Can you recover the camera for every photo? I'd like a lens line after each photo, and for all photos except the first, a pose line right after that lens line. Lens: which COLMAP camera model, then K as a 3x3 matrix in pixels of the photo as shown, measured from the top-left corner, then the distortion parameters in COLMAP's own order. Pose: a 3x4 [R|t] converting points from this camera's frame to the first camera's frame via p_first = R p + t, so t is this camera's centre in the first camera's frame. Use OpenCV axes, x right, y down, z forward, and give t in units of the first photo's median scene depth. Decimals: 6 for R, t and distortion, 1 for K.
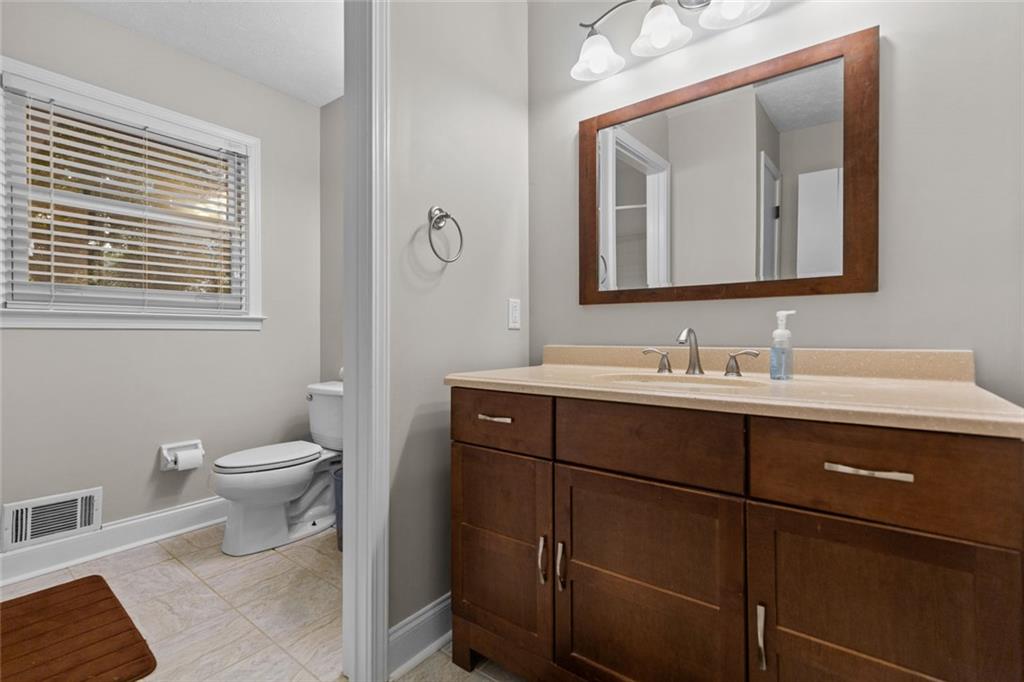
lens RADIAL K [[471.3, 0, 519.8], [0, 471.3, 335.7], [0, 0, 1]] dist [0.011605, -0.001394]
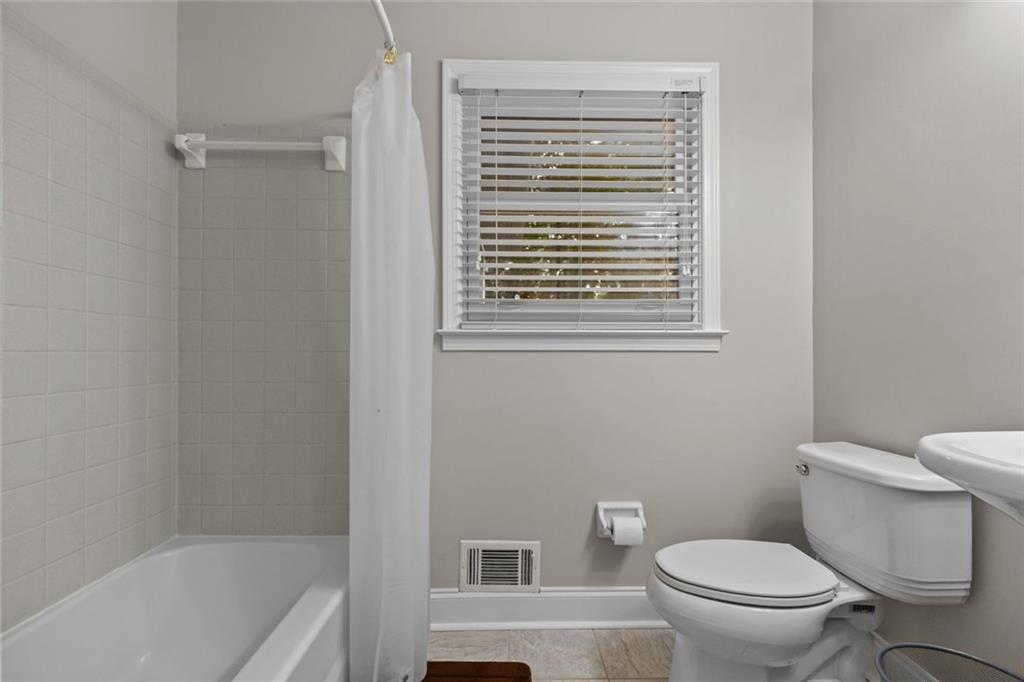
lens RADIAL K [[471.3, 0, 515.3], [0, 471.3, 346.3], [0, 0, 1]] dist [0.011605, -0.001394]
pose [[0.628882, -0.009347, -0.777445, -0.242745], [-0.002339, 0.999900, -0.013914, -0.009858], [0.777497, 0.010568, 0.628797, 0.411489]]
